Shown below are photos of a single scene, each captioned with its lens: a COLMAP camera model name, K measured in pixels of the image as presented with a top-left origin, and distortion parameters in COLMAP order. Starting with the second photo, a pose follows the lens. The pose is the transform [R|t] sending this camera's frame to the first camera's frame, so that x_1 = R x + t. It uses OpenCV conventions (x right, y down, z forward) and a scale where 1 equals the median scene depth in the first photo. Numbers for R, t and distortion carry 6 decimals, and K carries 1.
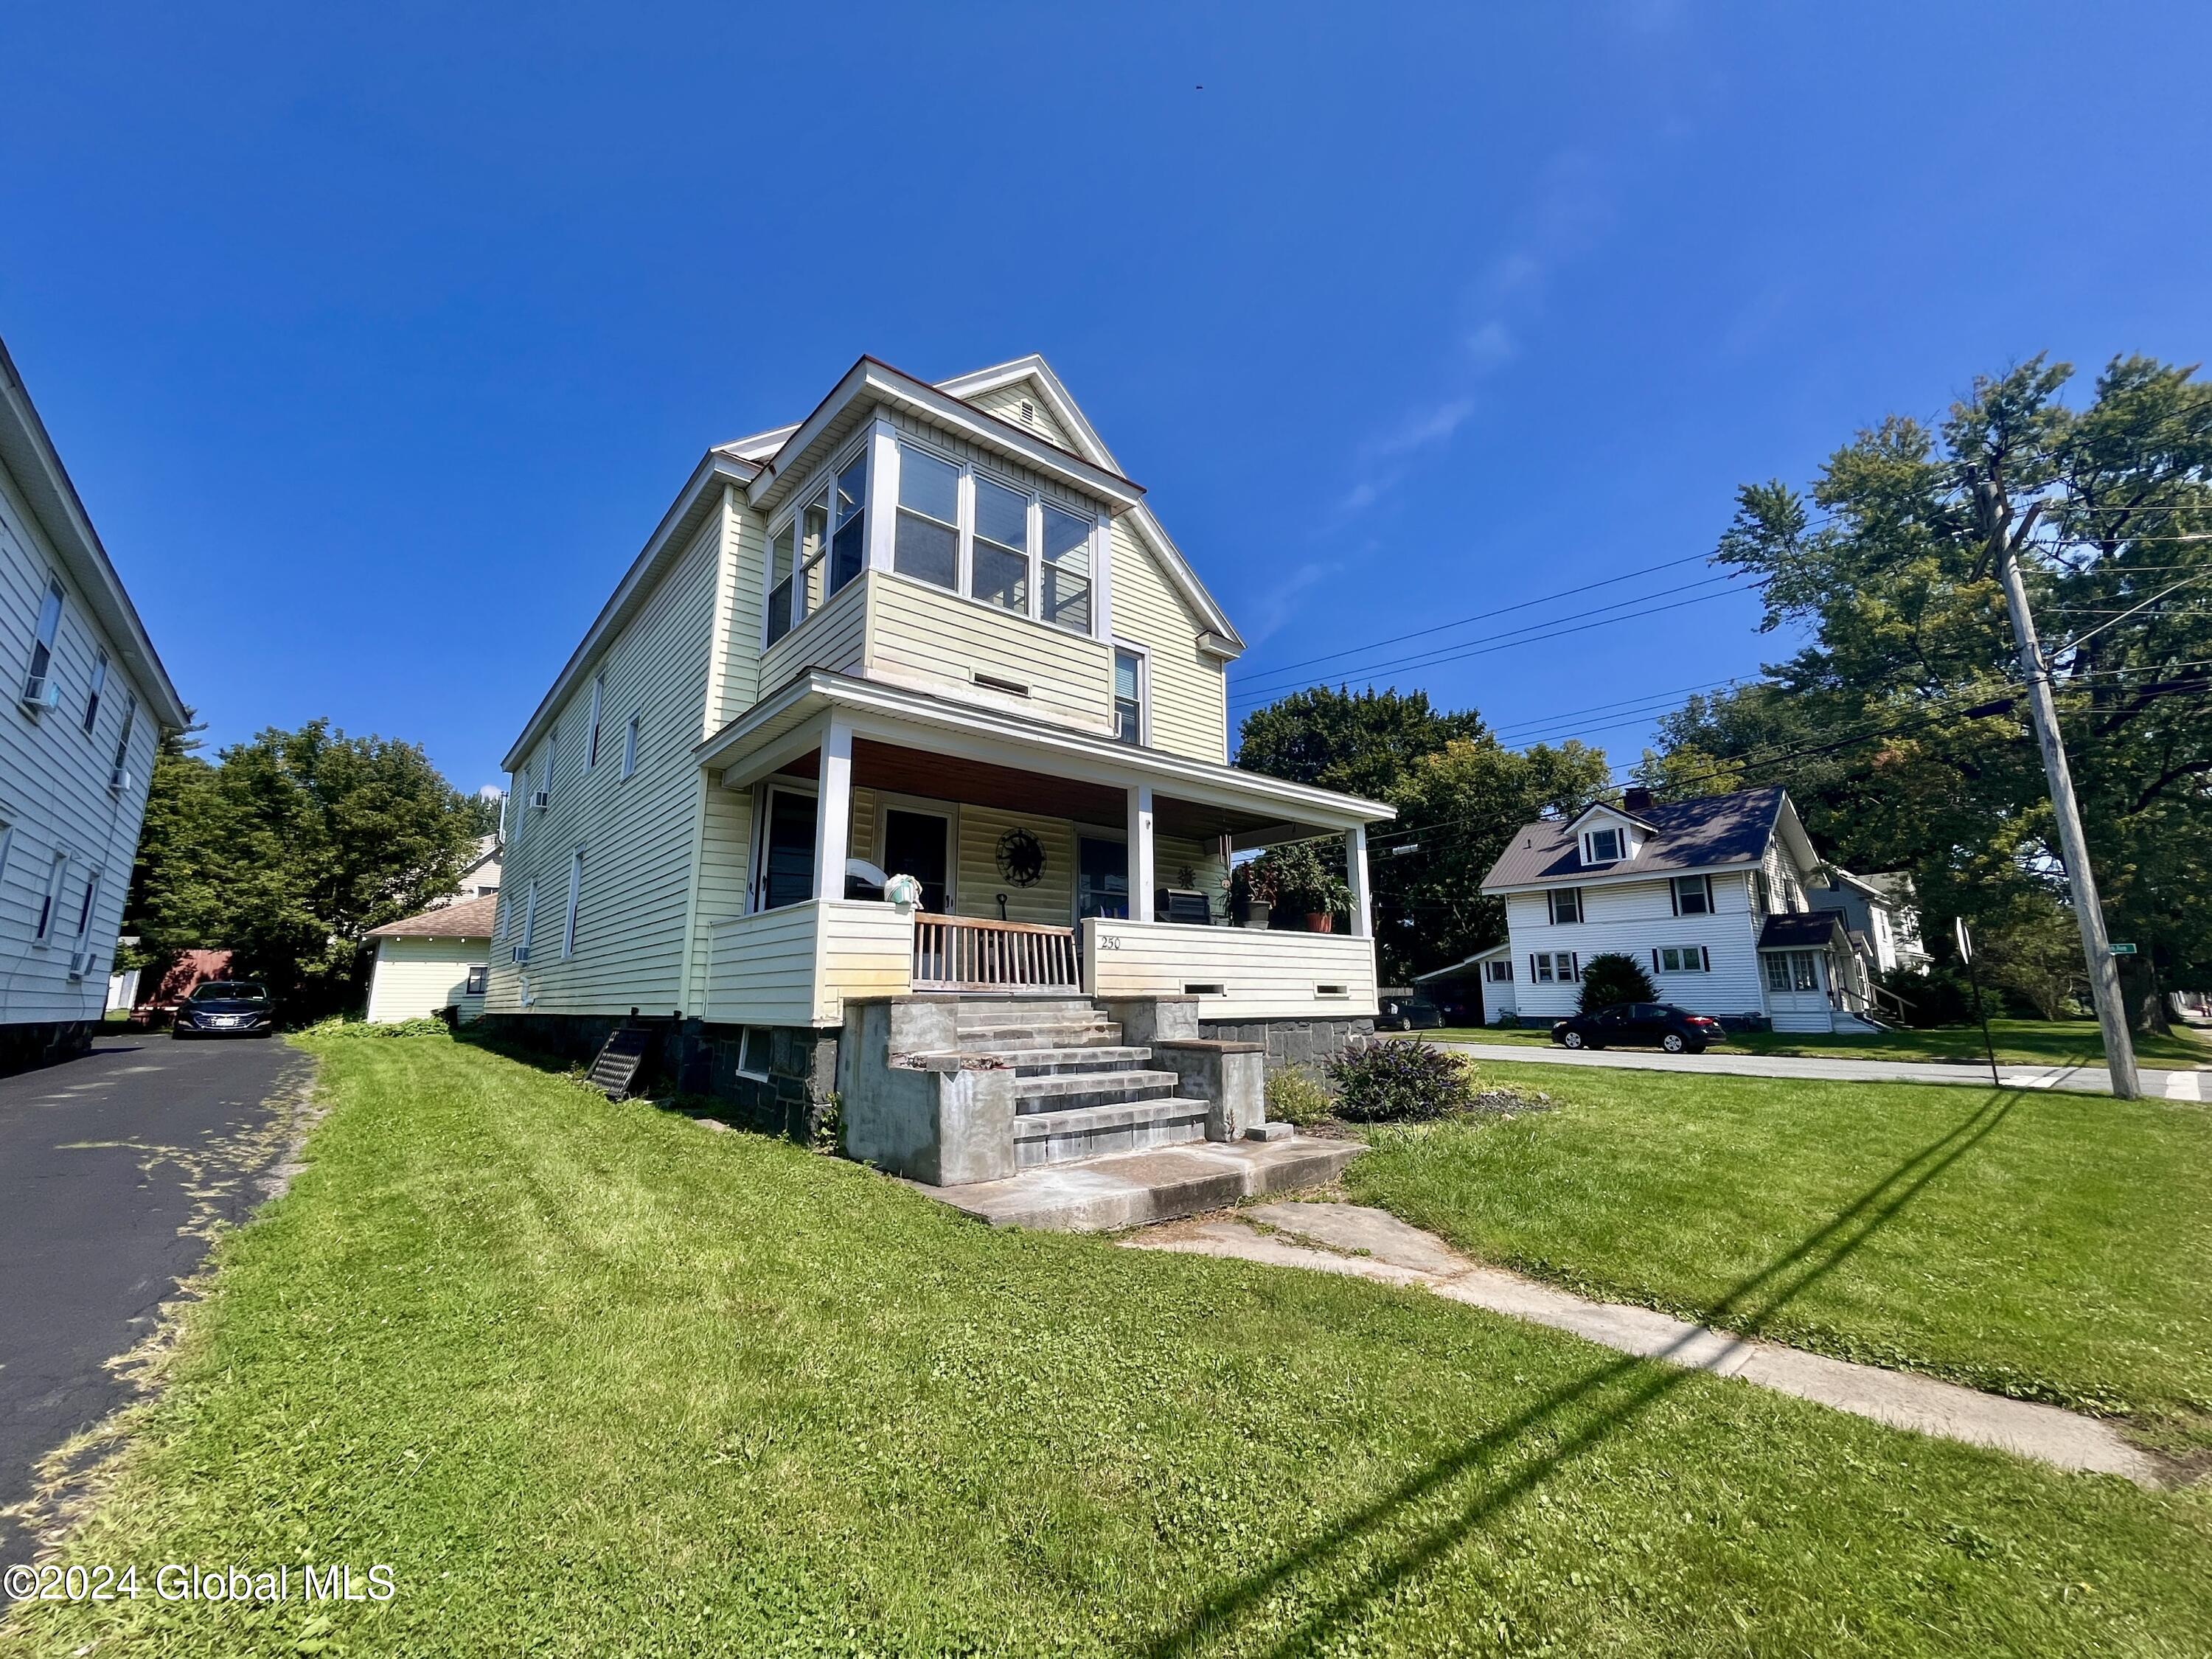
lens RADIAL K [[896.4, 0, 1107.0], [0, 896.4, 833.8], [0, 0, 1]] dist [-0.003135, -0.000369]
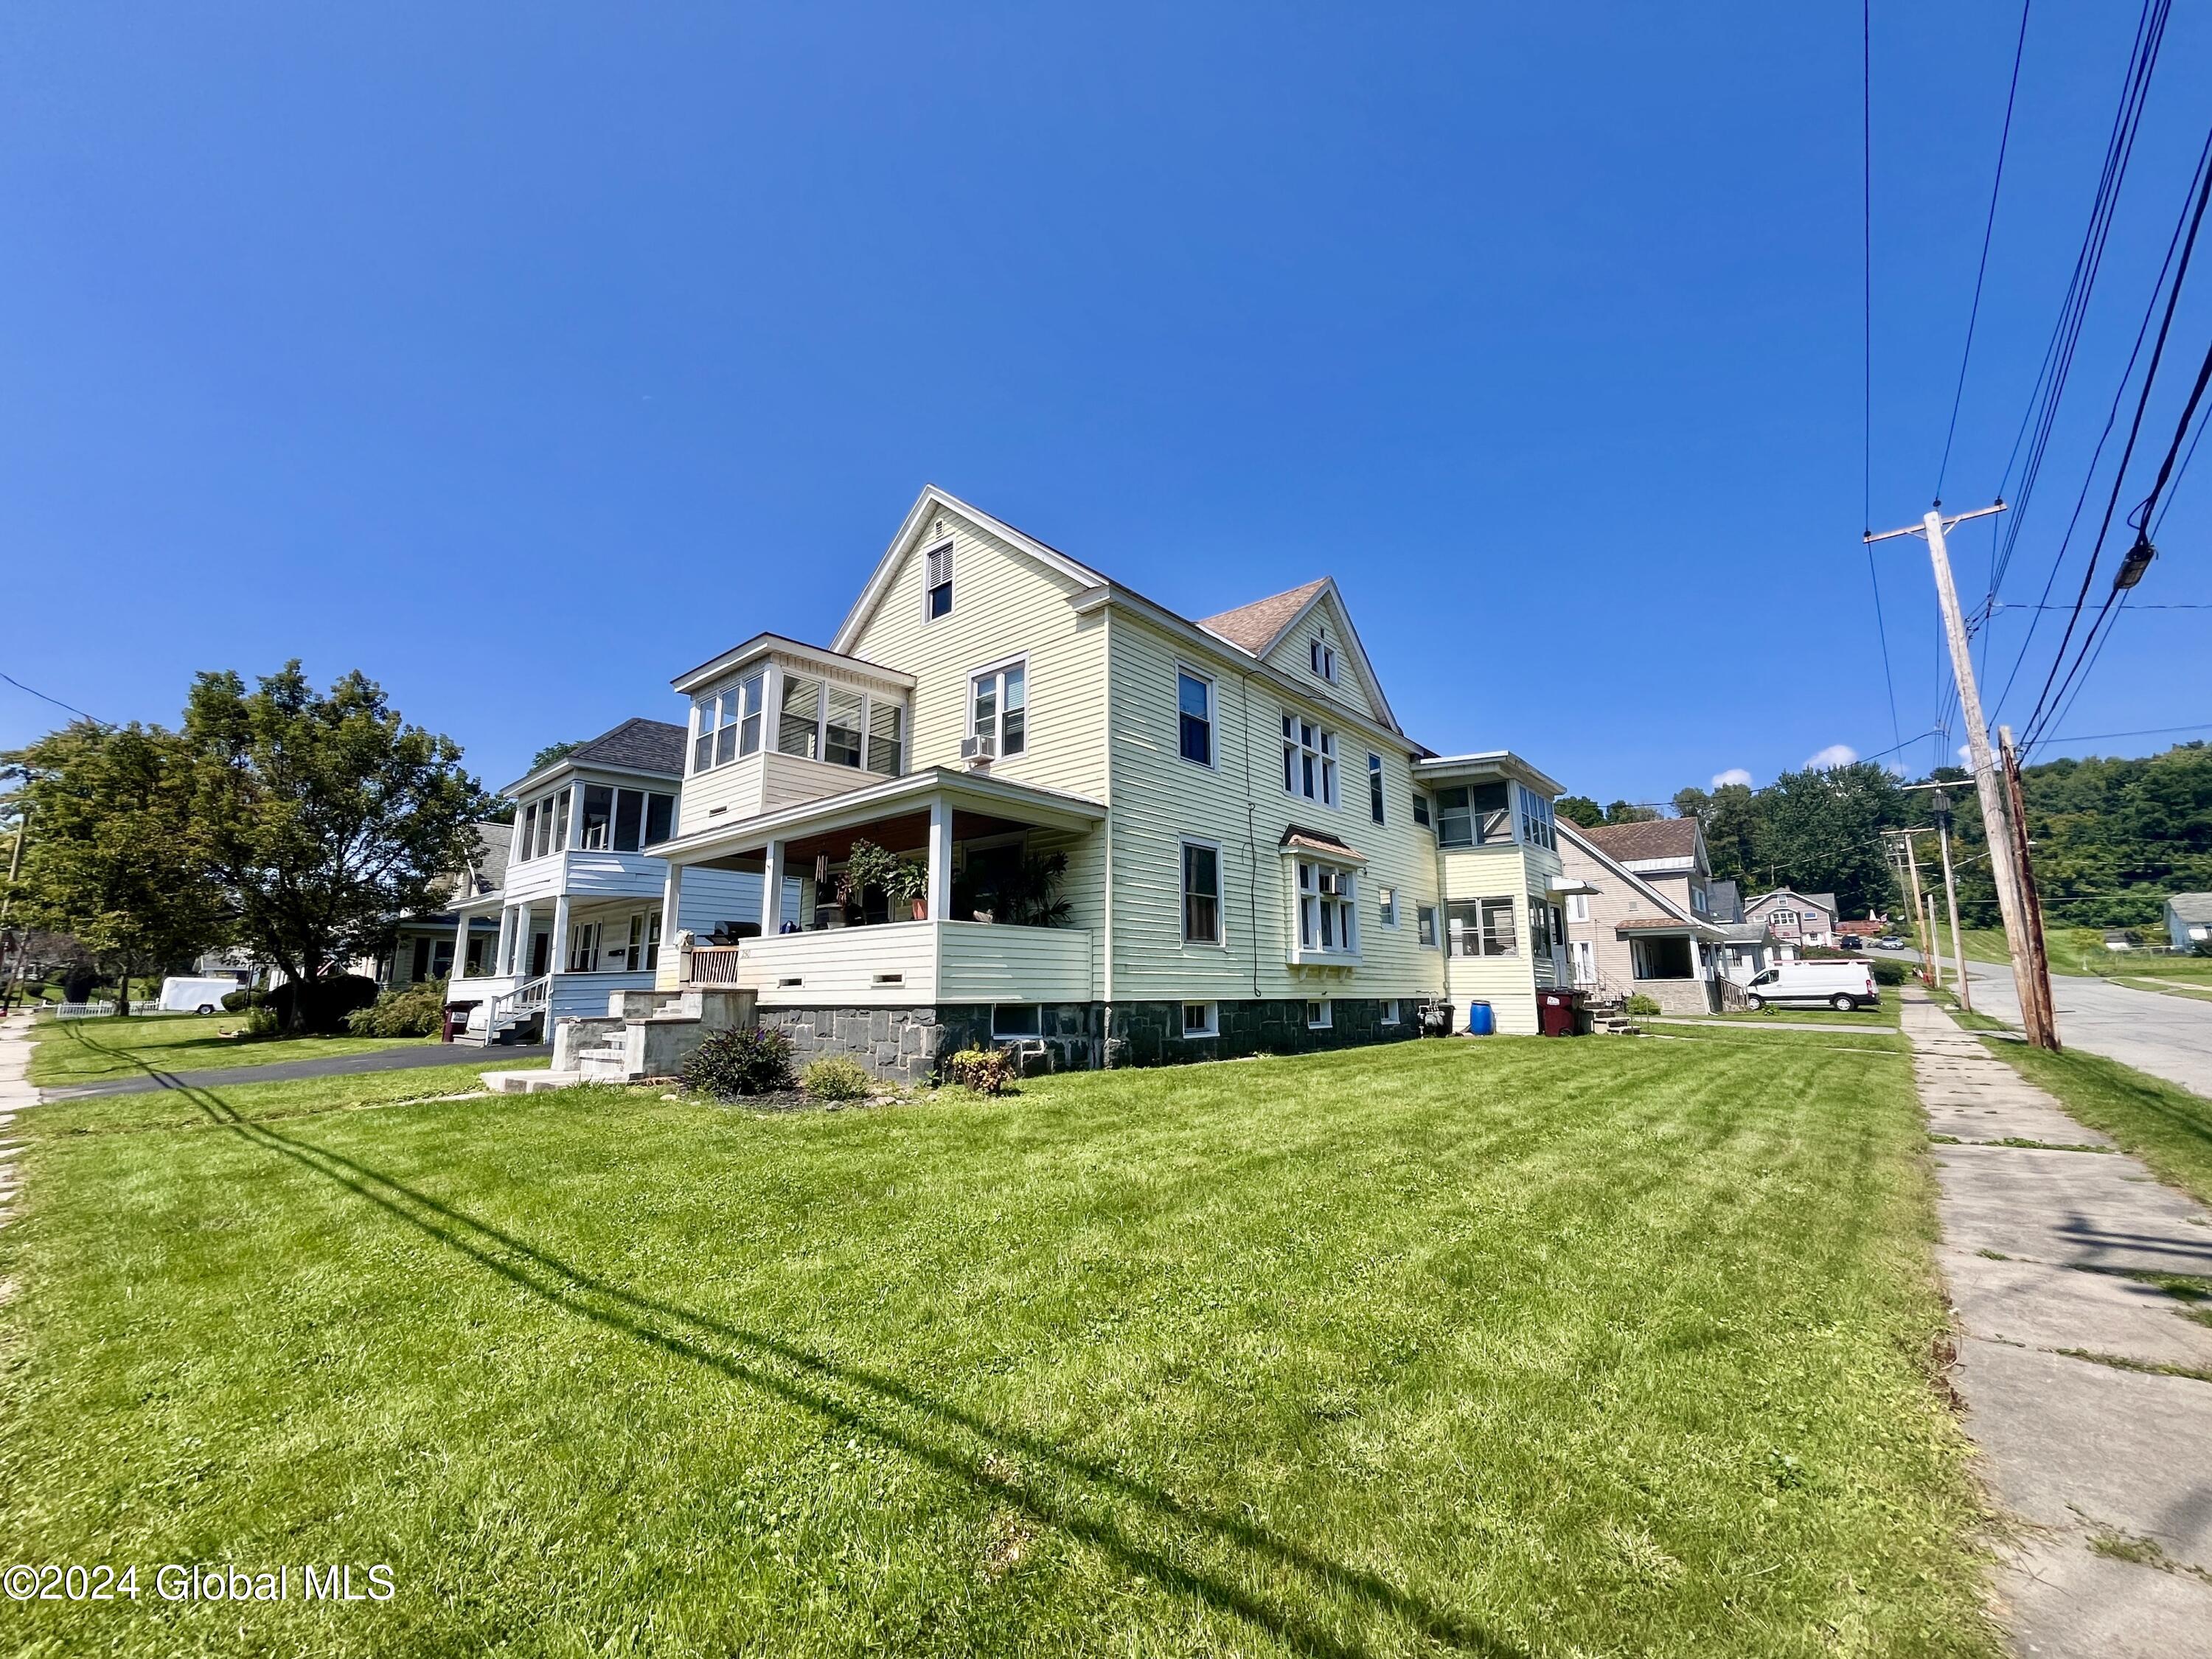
lens RADIAL K [[896.4, 0, 1114.7], [0, 896.4, 818.5], [0, 0, 1]] dist [-0.003135, -0.000369]
pose [[0.180604, -0.184258, -0.966142, 1.387700], [0.198978, 0.968829, -0.147575, 0.210273], [0.963218, -0.165589, 0.211638, 1.122771]]
